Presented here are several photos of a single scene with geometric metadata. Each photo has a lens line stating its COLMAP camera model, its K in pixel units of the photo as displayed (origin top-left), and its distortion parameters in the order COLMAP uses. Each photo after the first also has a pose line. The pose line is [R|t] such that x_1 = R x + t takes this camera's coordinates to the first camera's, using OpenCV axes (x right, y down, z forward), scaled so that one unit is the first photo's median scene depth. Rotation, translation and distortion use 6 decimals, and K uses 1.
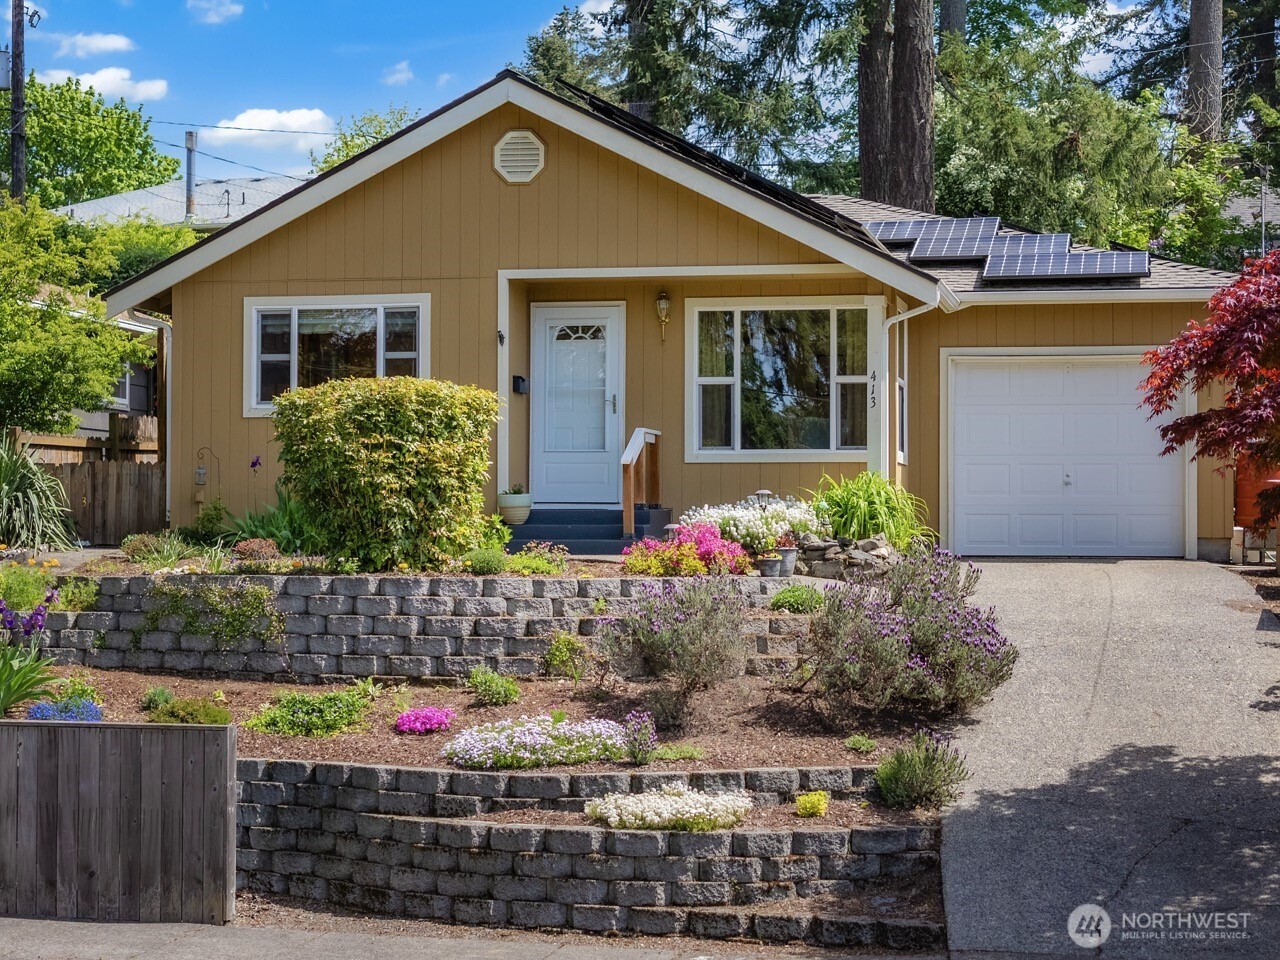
lens RADIAL K [[2523.8, 0, 640.0], [0, 2523.8, 480.0], [0, 0, 1]] dist [-0.024913, 0.293252]
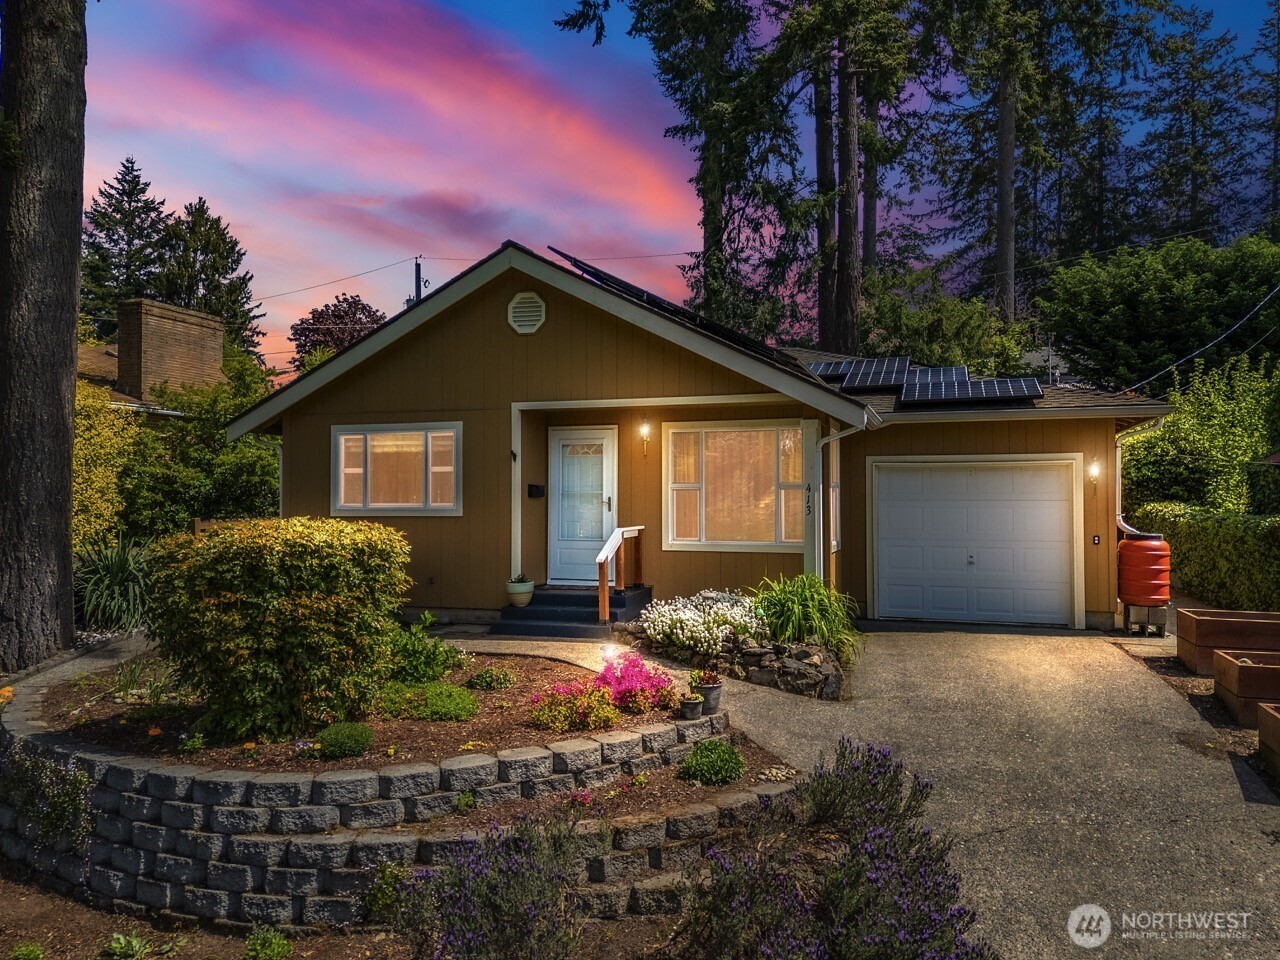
lens RADIAL K [[916.6, 0, 640.0], [0, 916.6, 480.0], [0, 0, 1]] dist [0.088482, -0.077430]
pose [[0.993077, -0.005817, -0.117320, 0.068875], [0.006650, 0.999955, 0.006709, -0.051637], [0.117276, -0.007443, 0.993072, 0.603355]]
